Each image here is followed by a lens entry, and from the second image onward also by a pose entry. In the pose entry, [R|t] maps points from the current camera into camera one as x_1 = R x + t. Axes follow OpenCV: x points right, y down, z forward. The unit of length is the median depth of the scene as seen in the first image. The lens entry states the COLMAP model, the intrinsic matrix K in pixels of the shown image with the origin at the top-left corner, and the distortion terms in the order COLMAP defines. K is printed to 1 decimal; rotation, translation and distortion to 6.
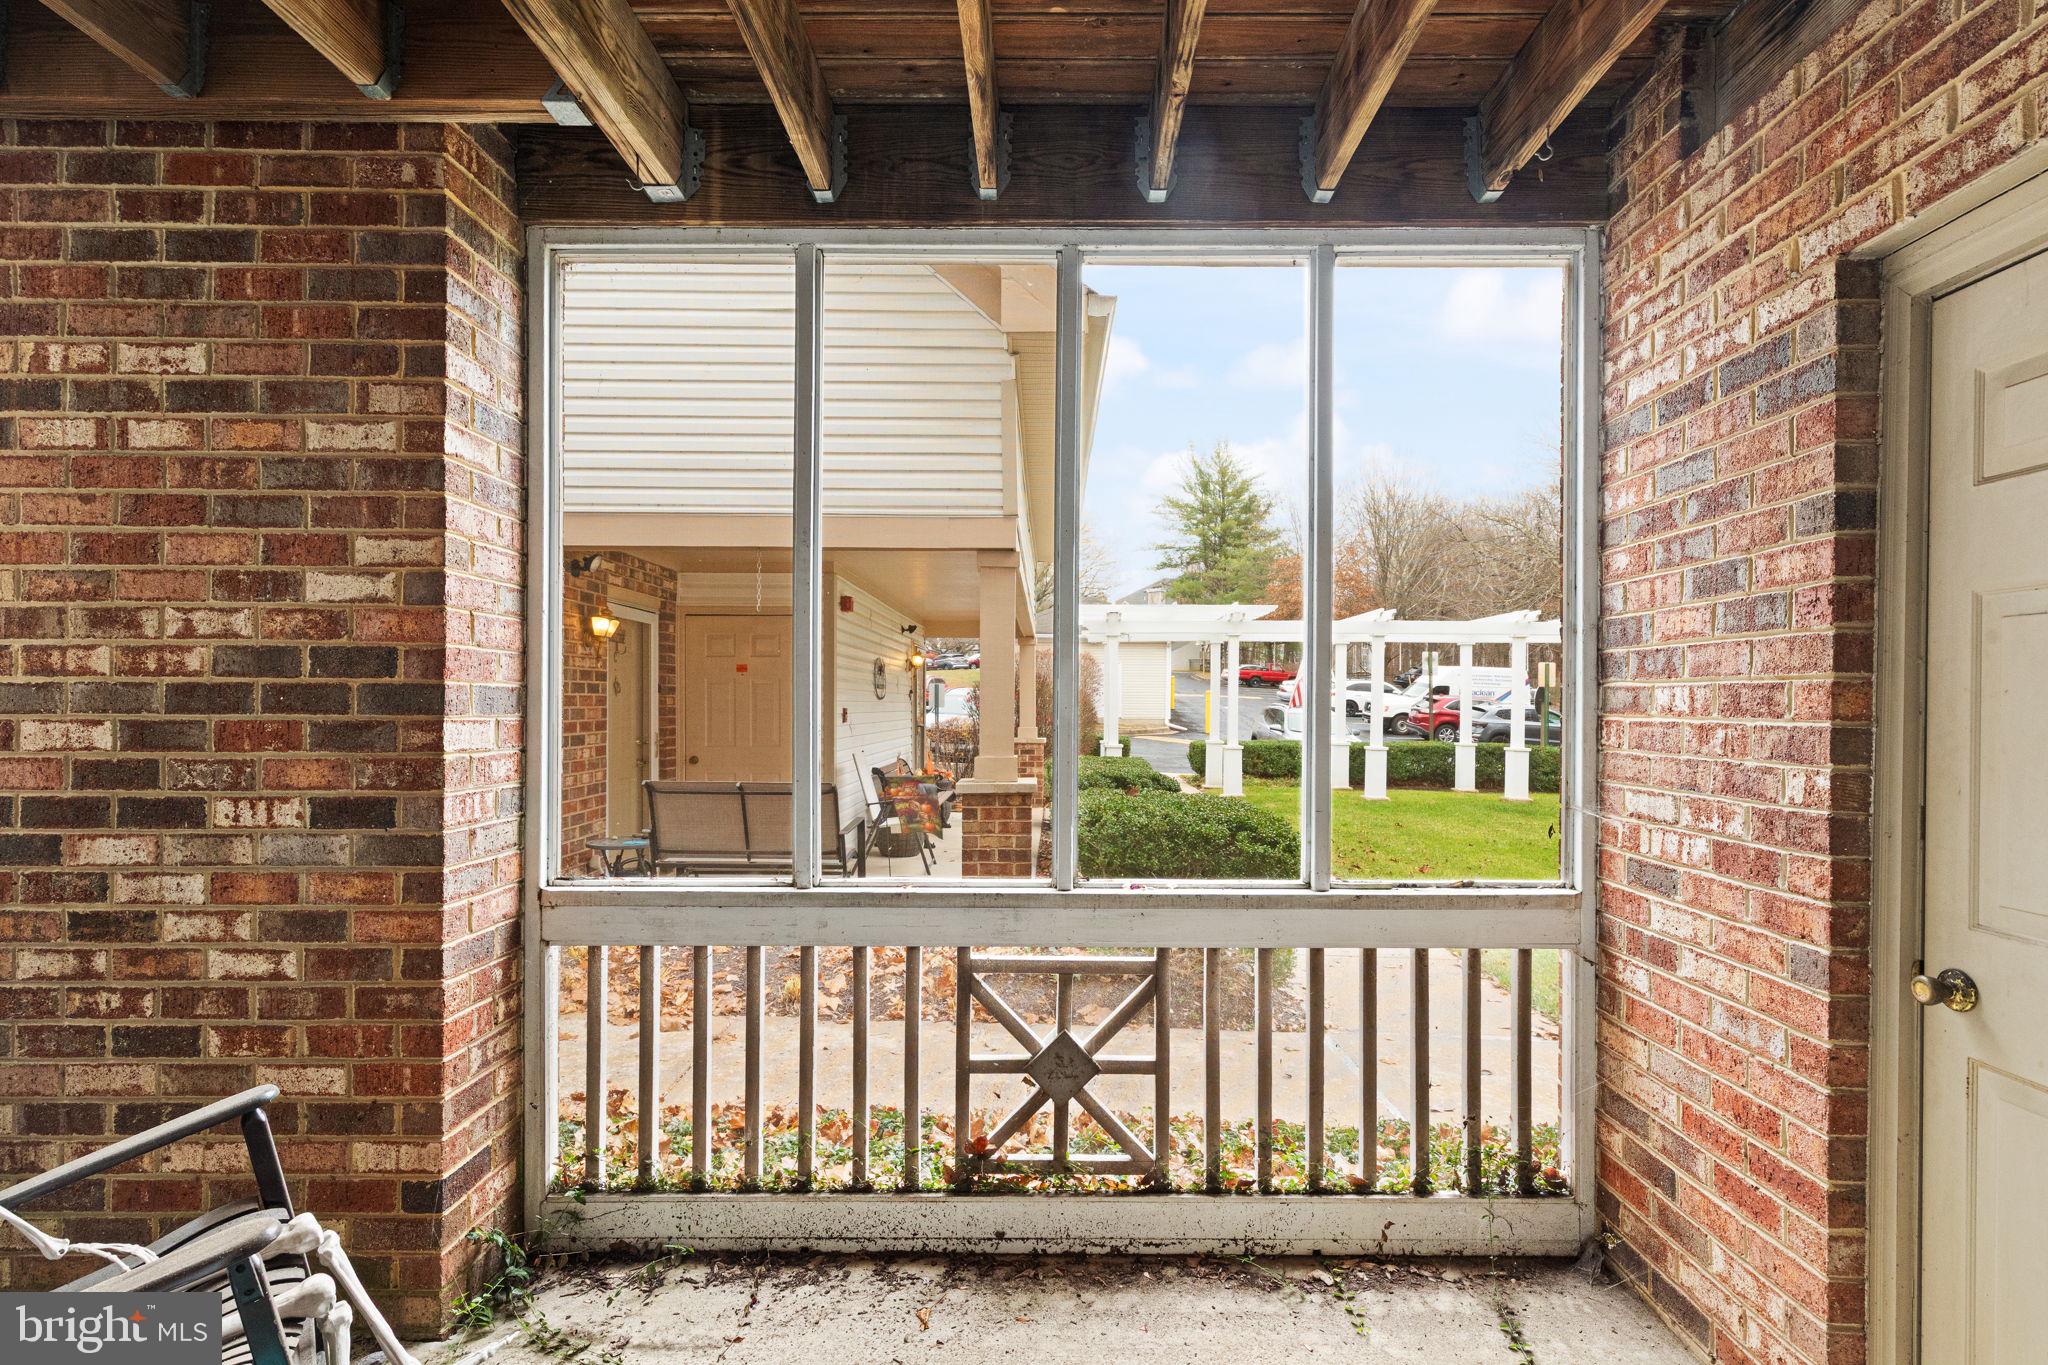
lens RADIAL K [[947.5, 0, 1024.0], [0, 947.5, 702.4], [0, 0, 1]] dist [0.010388, -0.002459]
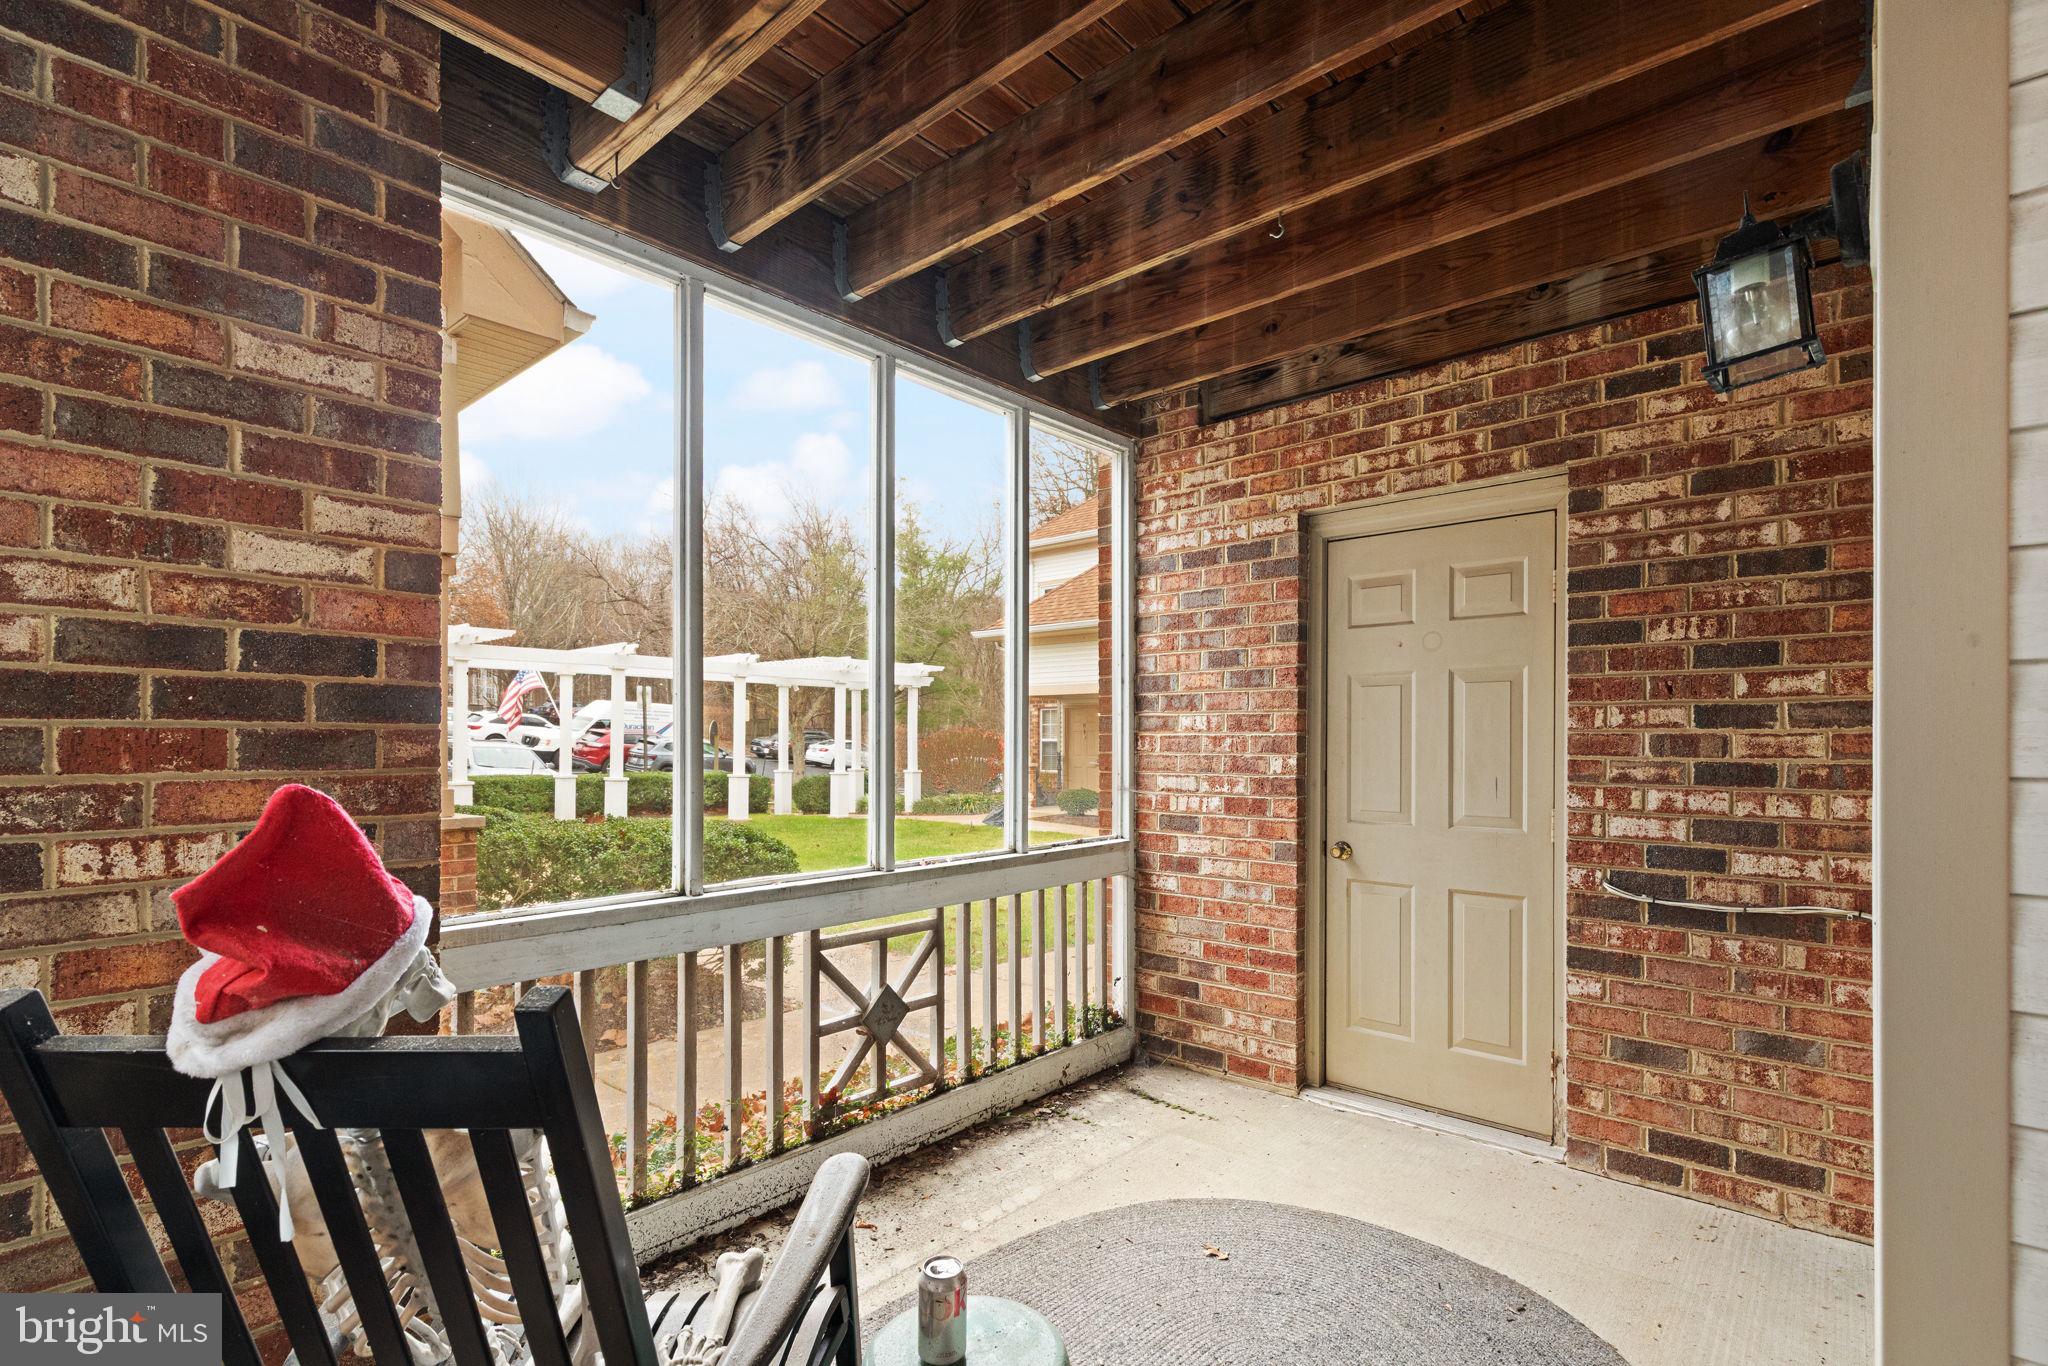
lens RADIAL K [[947.5, 0, 997.6], [0, 947.5, 735.4], [0, 0, 1]] dist [0.010388, -0.002459]
pose [[0.678834, 0.002178, 0.734288, -0.894583], [-0.001190, 0.999998, -0.001865, 0.024719], [-0.734291, 0.000392, 0.678835, 0.054302]]
